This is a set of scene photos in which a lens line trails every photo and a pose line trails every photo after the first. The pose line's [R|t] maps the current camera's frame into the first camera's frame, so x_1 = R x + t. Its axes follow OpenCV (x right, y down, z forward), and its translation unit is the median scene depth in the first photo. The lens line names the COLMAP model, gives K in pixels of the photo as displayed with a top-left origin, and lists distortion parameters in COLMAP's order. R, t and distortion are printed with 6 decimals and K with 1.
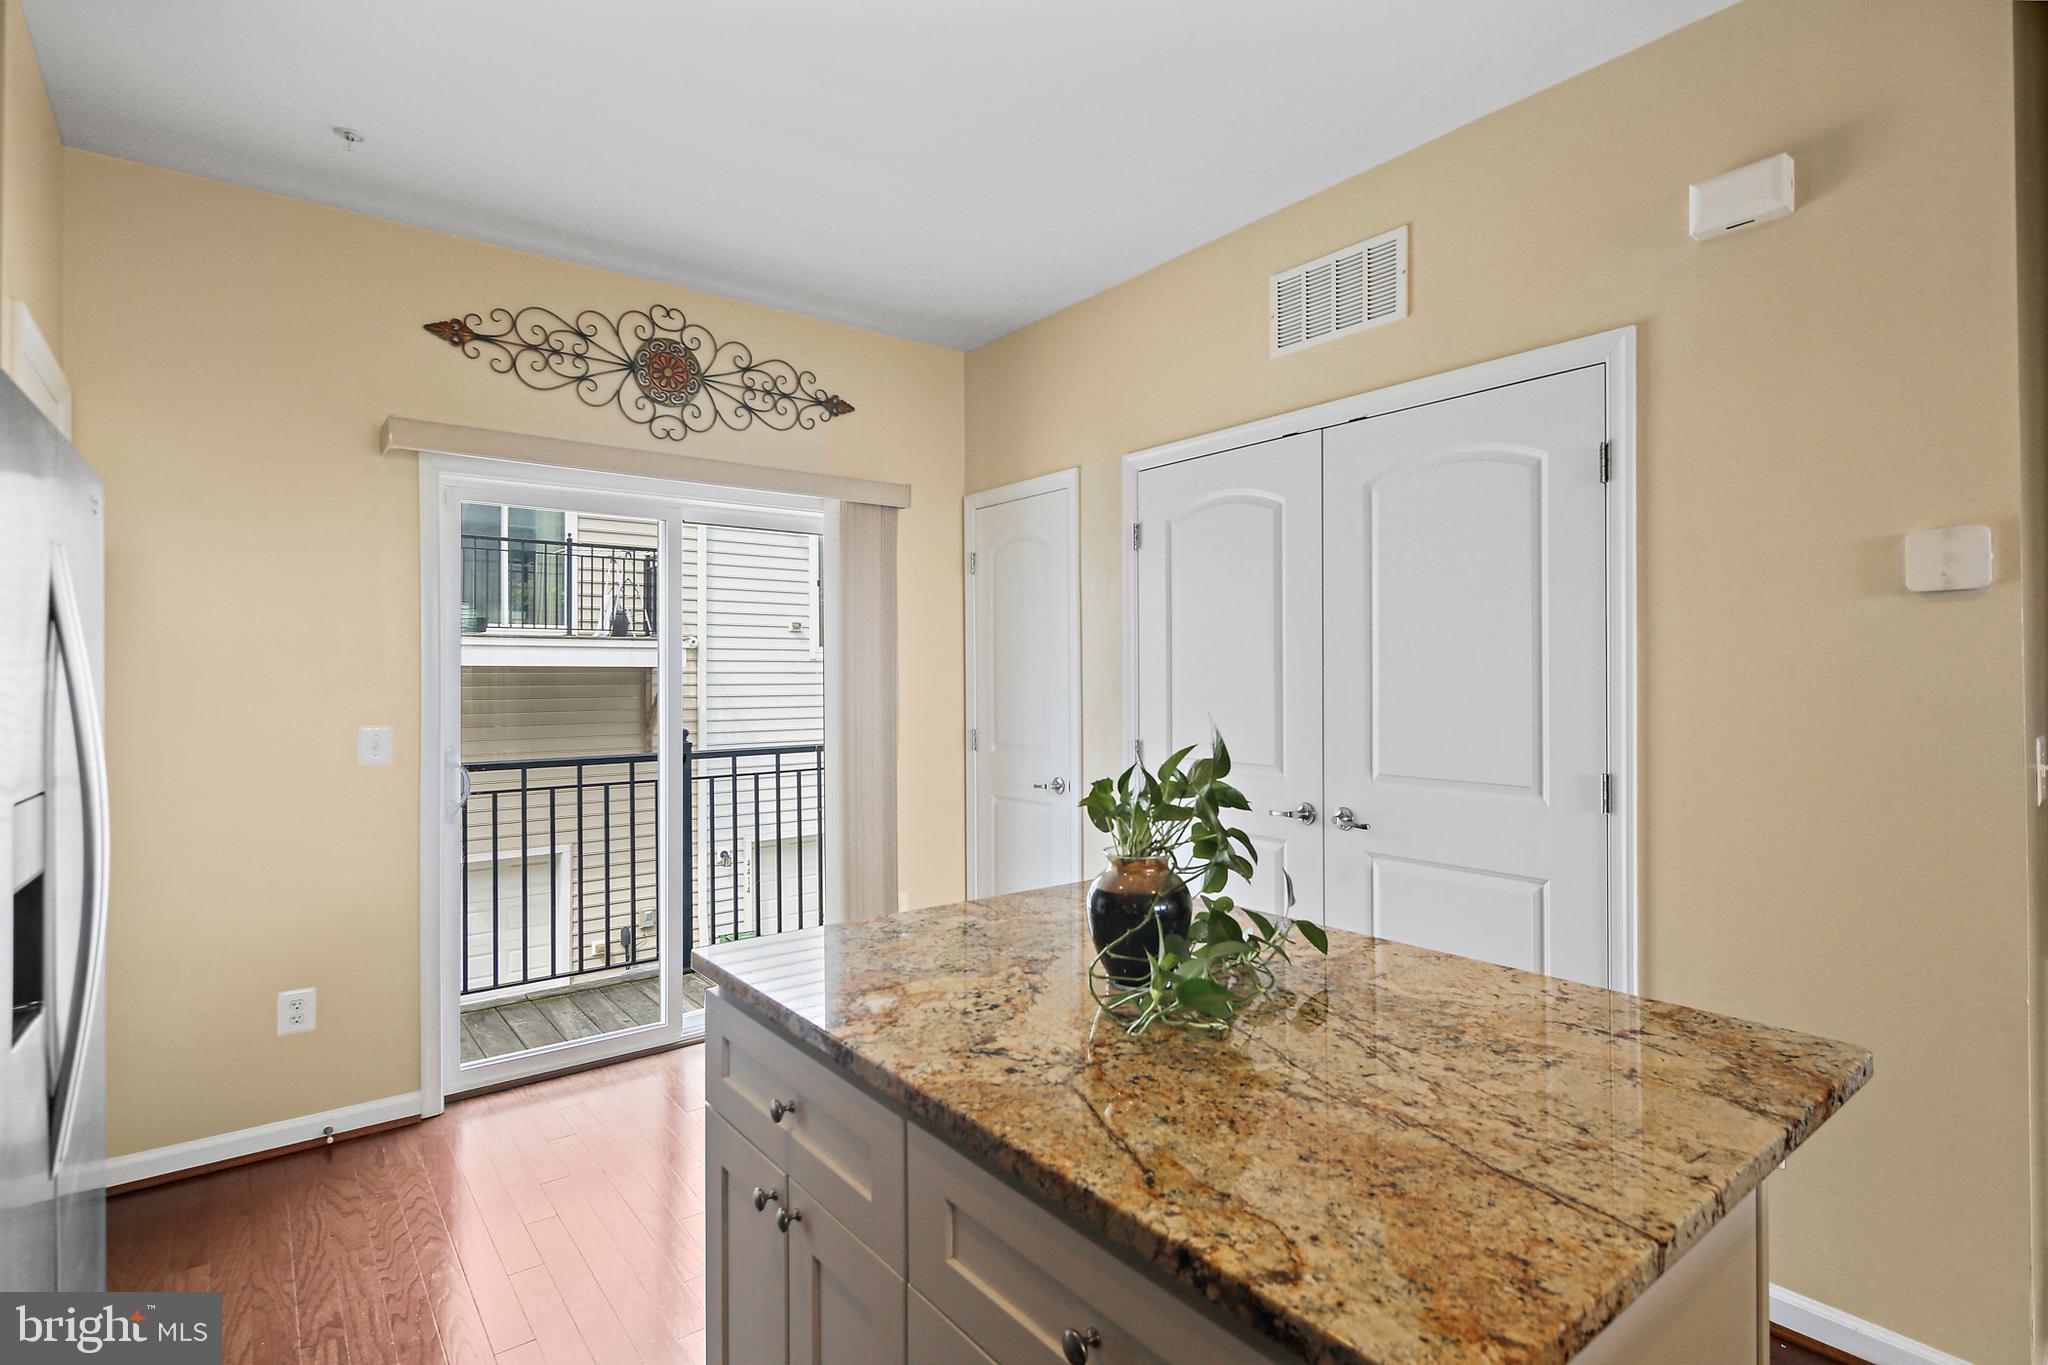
lens RADIAL K [[997.1, 0, 1020.0], [0, 997.1, 672.0], [0, 0, 1]] dist [-0.004589, 0.007572]
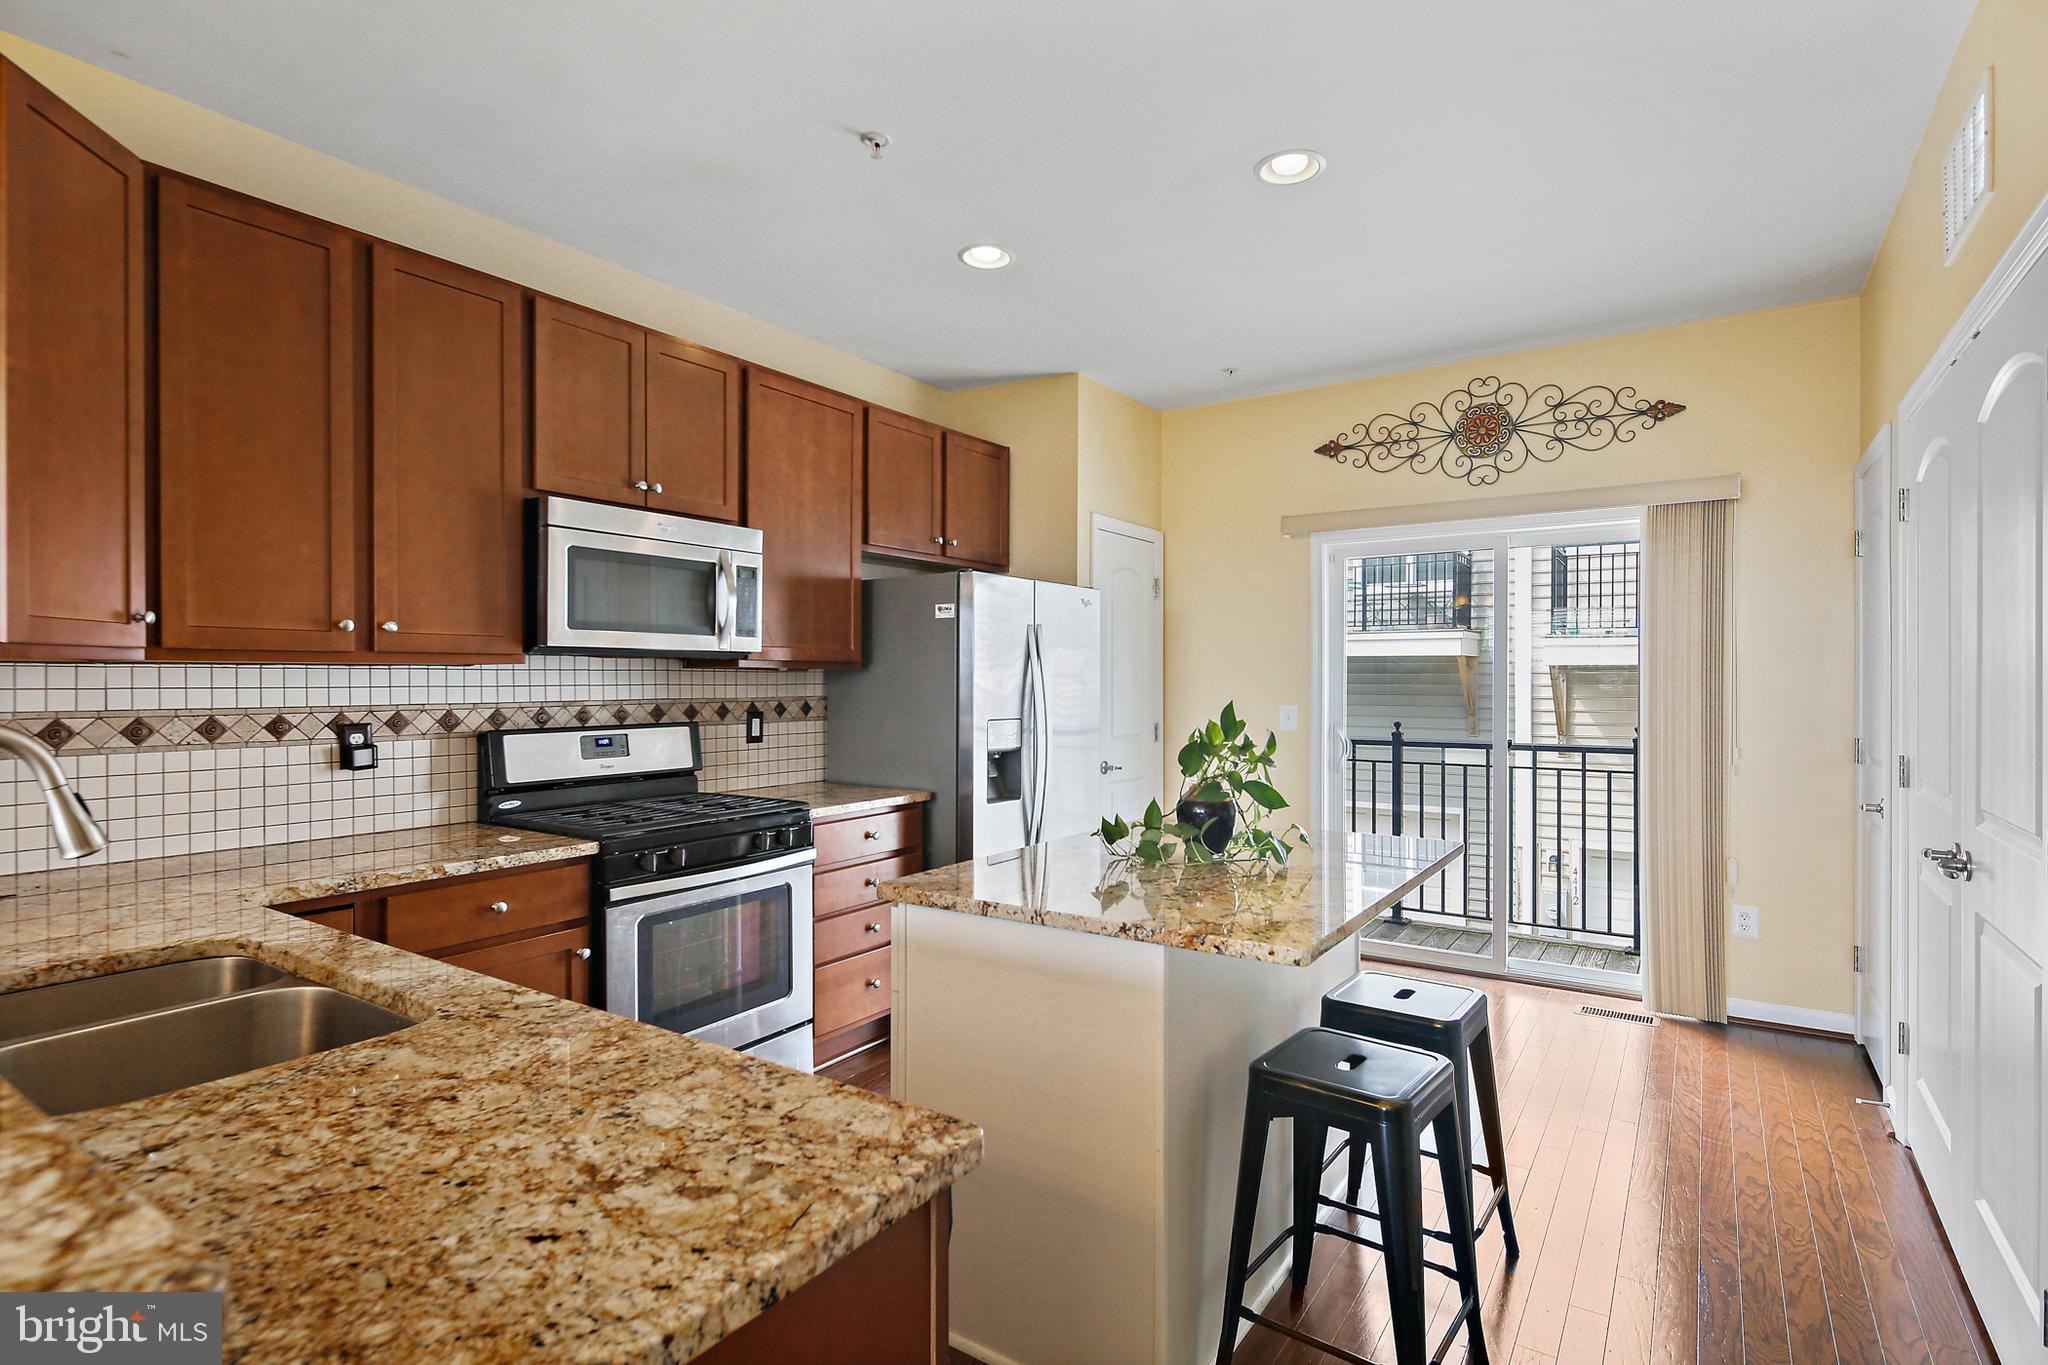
lens RADIAL K [[1001.4, 0, 1024.9], [0, 1001.4, 684.4], [0, 0, 1]] dist [0.001089, -0.001530]
pose [[0.311181, 0.009685, -0.950301, 1.027584], [0.004064, 0.999925, 0.011521, -0.002619], [0.950342, -0.007447, 0.311119, 0.107271]]
